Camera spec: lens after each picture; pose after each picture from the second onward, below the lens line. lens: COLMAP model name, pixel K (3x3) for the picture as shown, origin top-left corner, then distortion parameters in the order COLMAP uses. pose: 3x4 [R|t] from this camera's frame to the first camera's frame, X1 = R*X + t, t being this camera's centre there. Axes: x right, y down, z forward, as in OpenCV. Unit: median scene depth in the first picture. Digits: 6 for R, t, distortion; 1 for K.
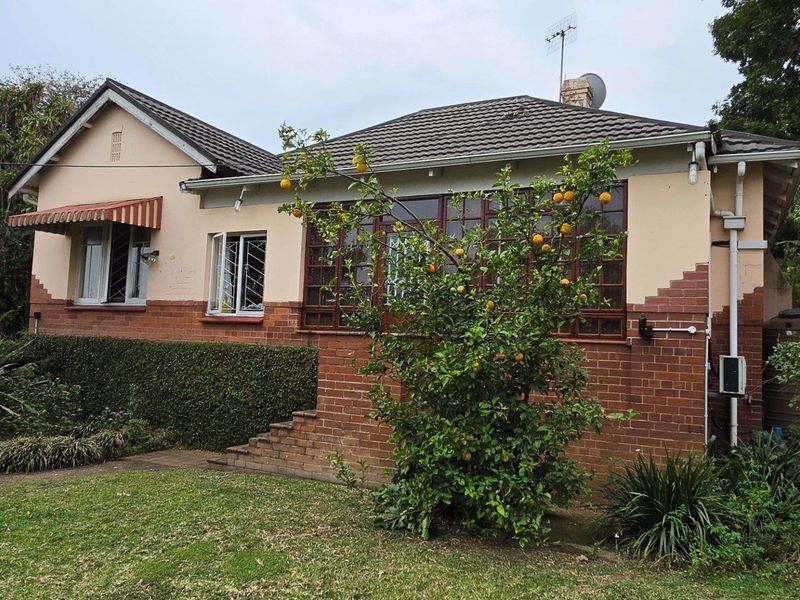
lens RADIAL K [[643.9, 0, 394.7], [0, 643.9, 293.8], [0, 0, 1]] dist [-0.001878, -0.000265]
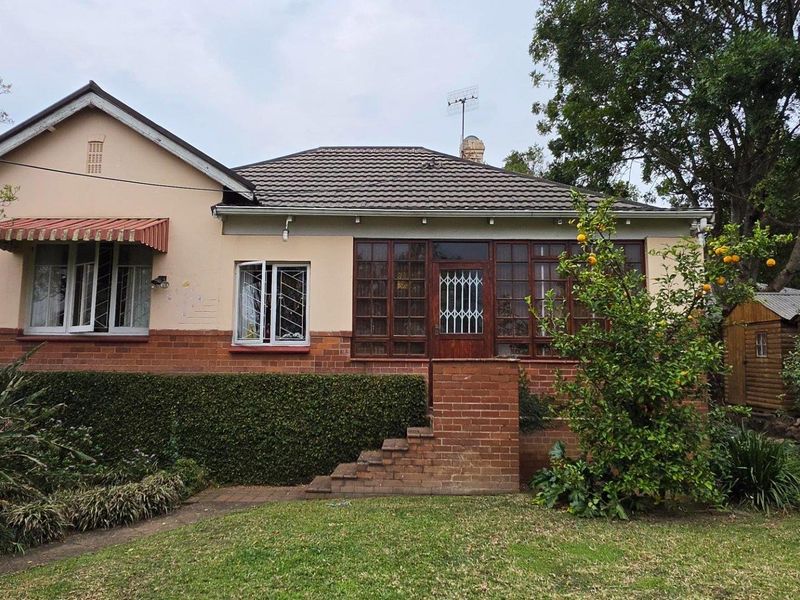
lens RADIAL K [[643.9, 0, 394.7], [0, 643.9, 293.8], [0, 0, 1]] dist [-0.001878, -0.000265]
pose [[0.898532, 0.023887, 0.438258, -0.552516], [-0.006020, 0.999095, -0.042113, -0.005105], [-0.438867, 0.035202, 0.897862, 0.027341]]
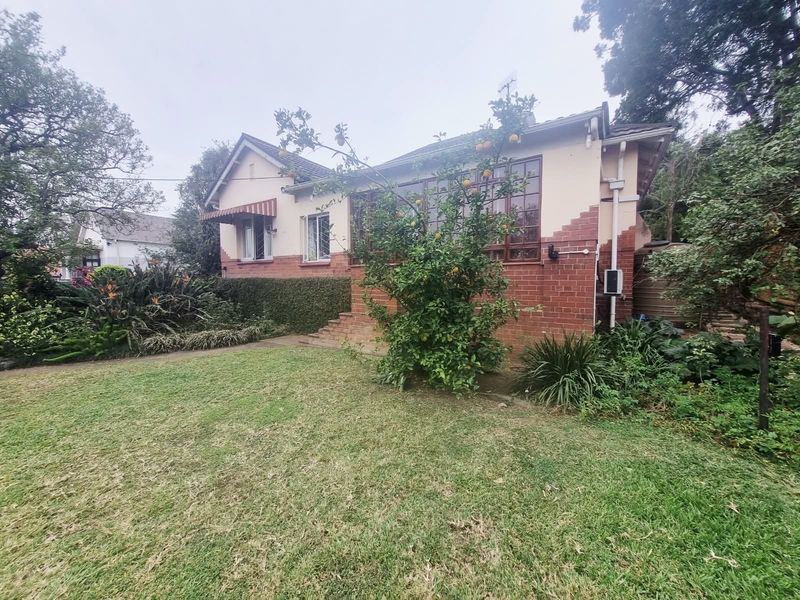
lens RADIAL K [[312.2, 0, 398.7], [0, 312.2, 293.2], [0, 0, 1]] dist [0.000277, -0.000092]
pose [[0.992884, -0.036032, -0.113506, 0.081354], [0.048956, 0.992363, 0.113217, 0.036388], [0.108560, -0.117968, 0.987065, 0.167365]]
